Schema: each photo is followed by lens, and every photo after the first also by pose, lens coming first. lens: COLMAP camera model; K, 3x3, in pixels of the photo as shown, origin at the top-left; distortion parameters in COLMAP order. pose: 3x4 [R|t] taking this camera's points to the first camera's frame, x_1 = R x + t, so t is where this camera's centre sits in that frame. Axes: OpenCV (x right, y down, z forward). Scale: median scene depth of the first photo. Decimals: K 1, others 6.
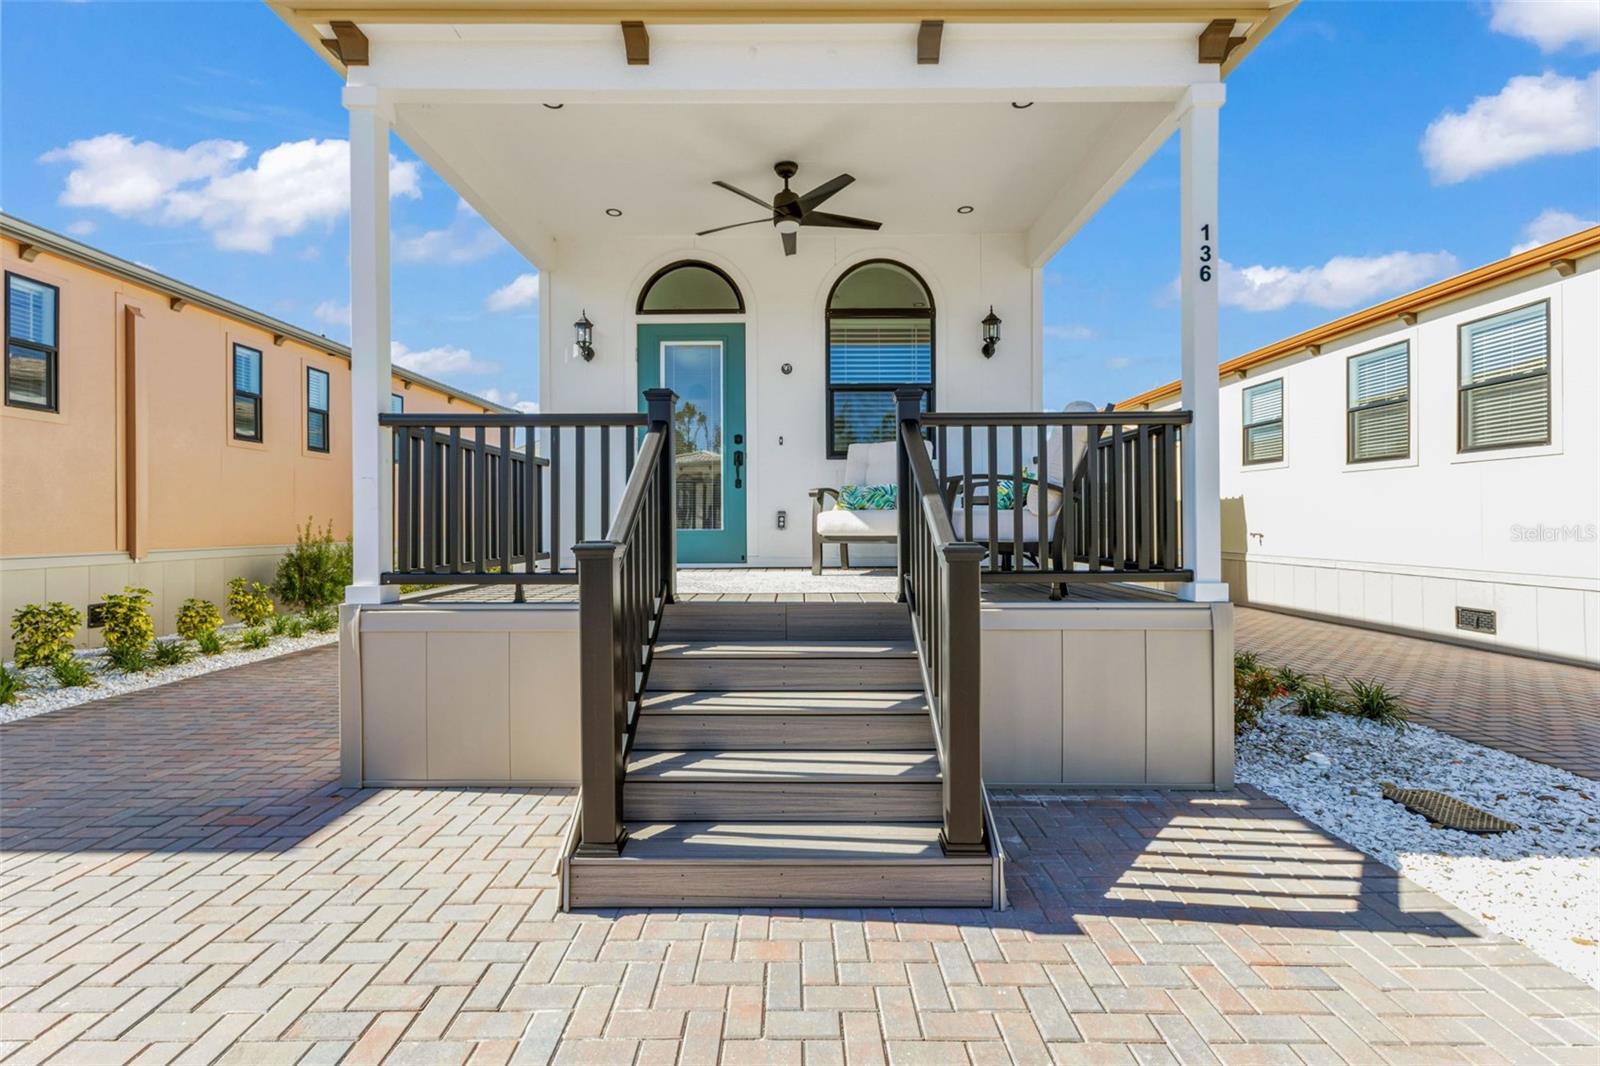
lens RADIAL K [[697.6, 0, 799.5], [0, 697.6, 520.5], [0, 0, 1]] dist [0.011013, -0.000780]
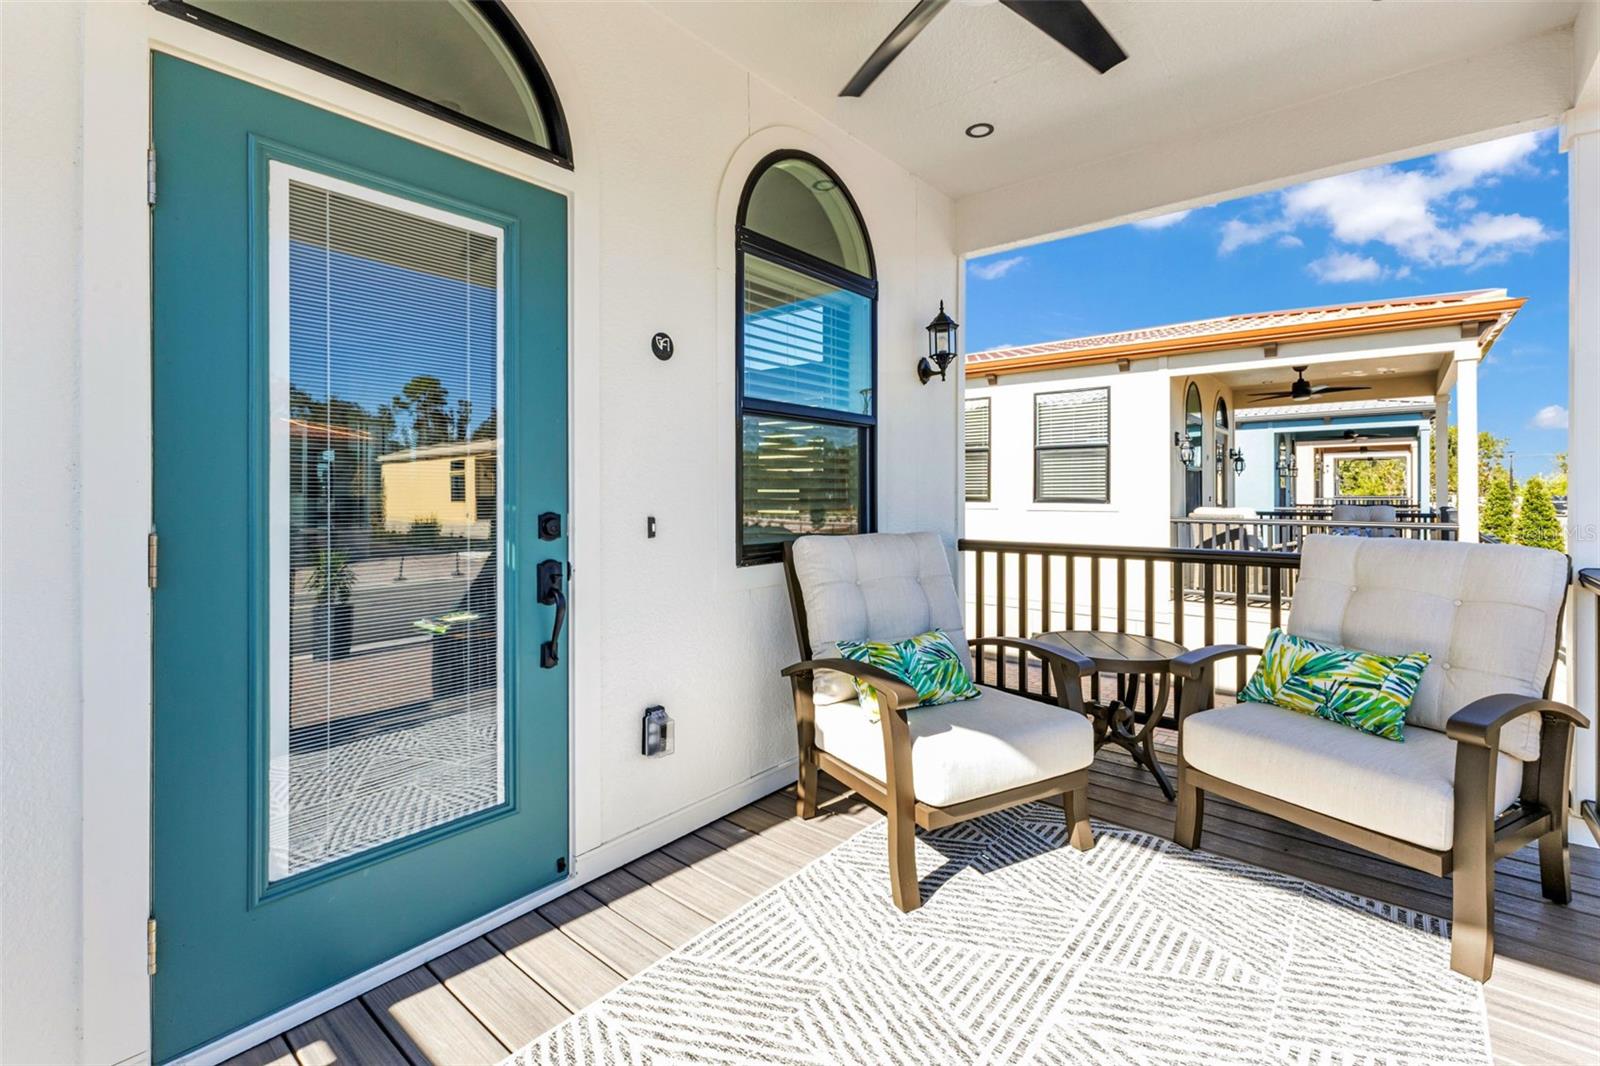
lens RADIAL K [[706.5, 0, 801.5], [0, 706.5, 492.7], [0, 0, 1]] dist [0.014901, 0.000036]
pose [[0.642511, 0.005897, 0.766253, -0.278020], [-0.004034, 0.999983, -0.004313, -0.132443], [-0.766265, -0.000320, 0.642524, 0.681376]]
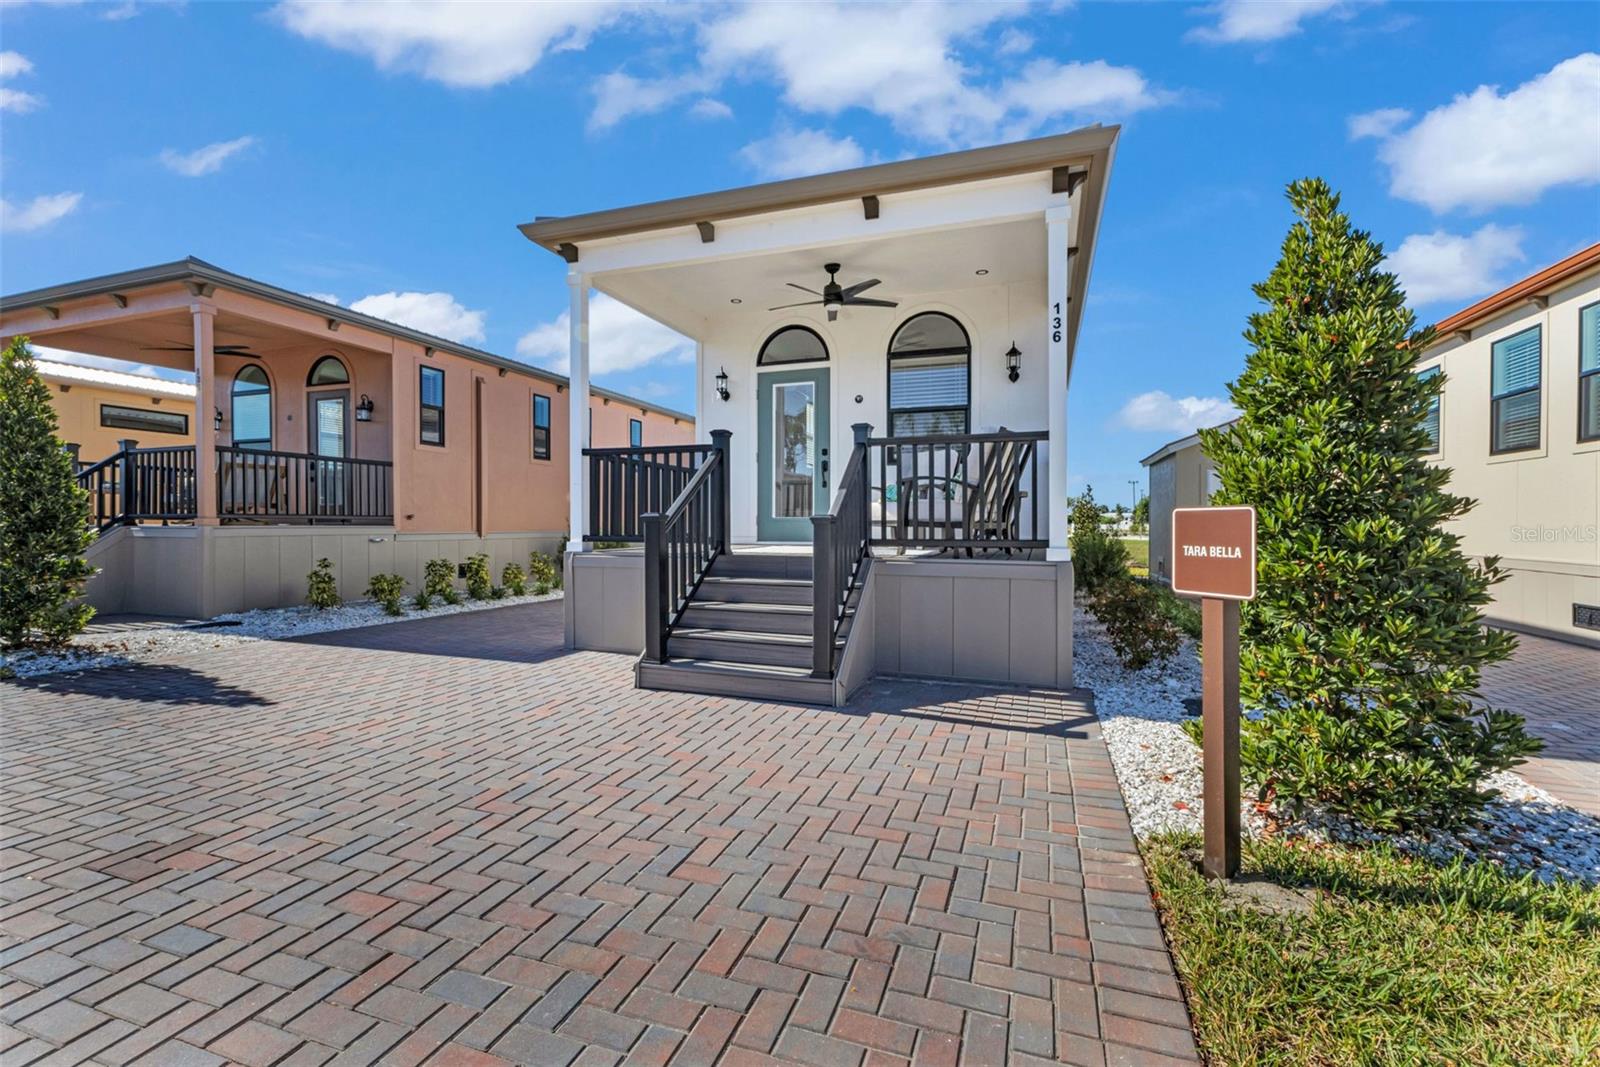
lens RADIAL K [[697.1, 0, 795.1], [0, 697.1, 530.0], [0, 0, 1]] dist [0.008053, -0.000139]
pose [[0.943306, 0.009393, -0.331790, 0.317576], [-0.005378, 0.999901, 0.013017, 0.020174], [0.331880, -0.010494, 0.943263, -0.323006]]
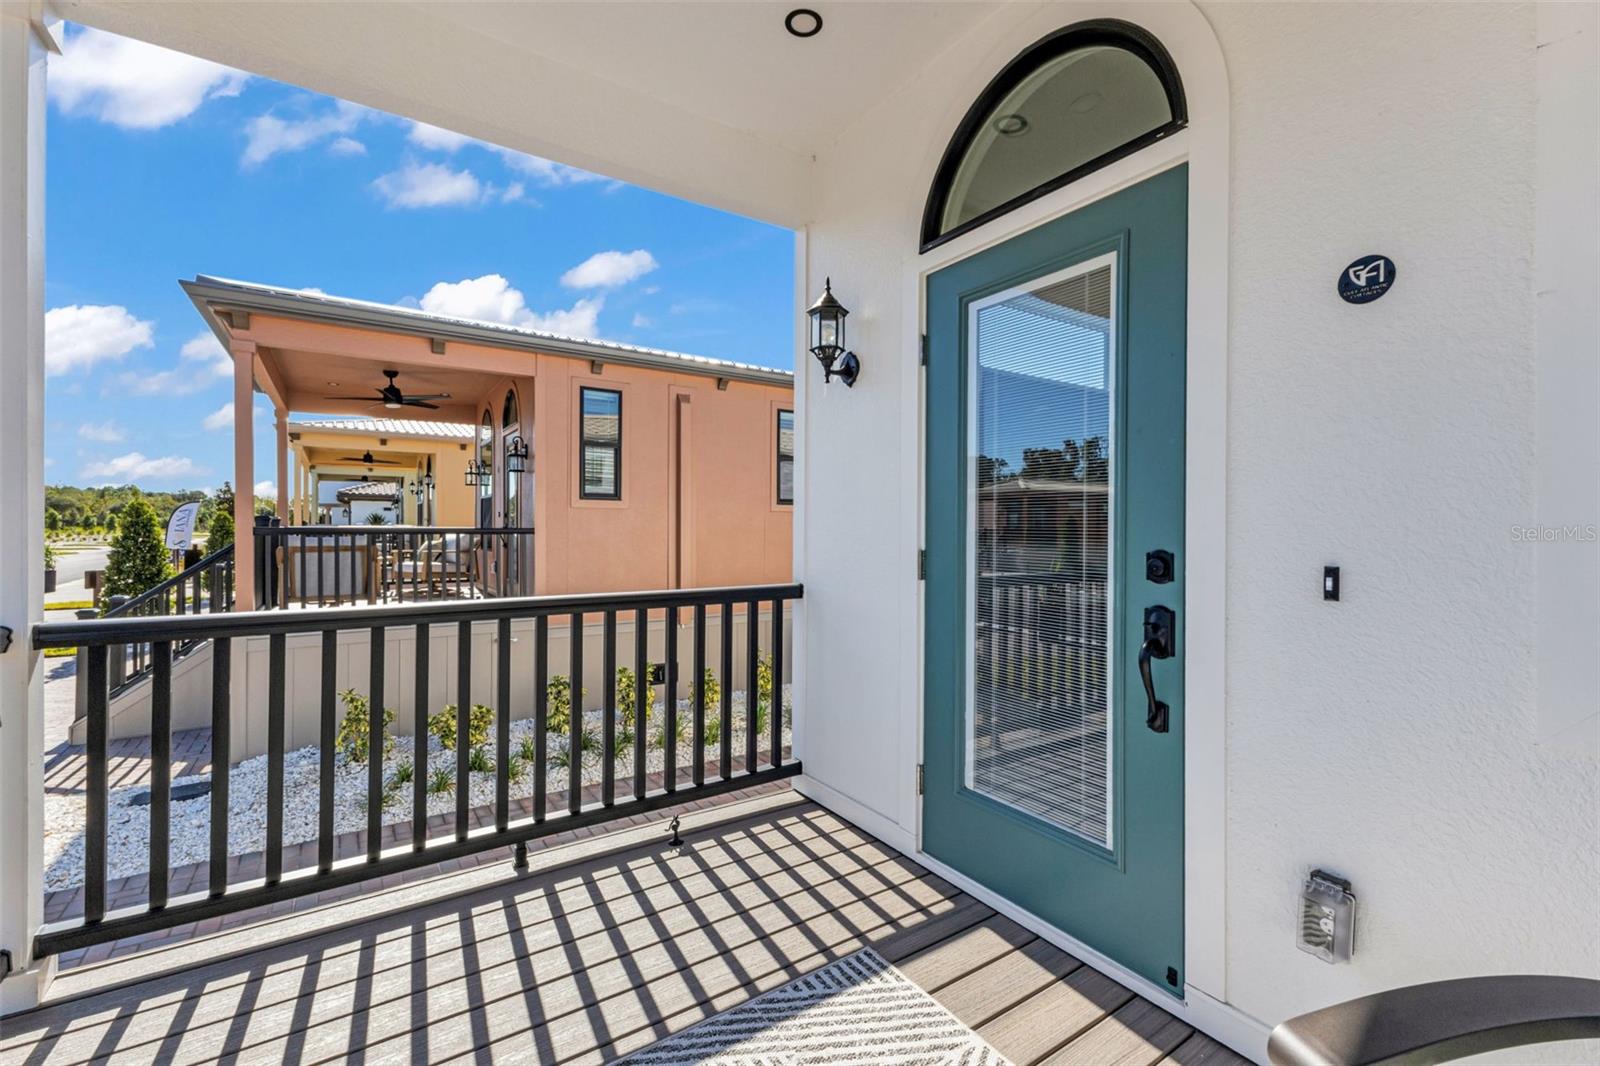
lens RADIAL K [[697.1, 0, 795.1], [0, 697.1, 529.5], [0, 0, 1]] dist [0.008053, -0.000139]
pose [[0.552873, 0.009982, -0.833206, 0.073542], [-0.007192, 0.999948, 0.007208, -0.133543], [0.833235, 0.002007, 0.552916, 0.711048]]
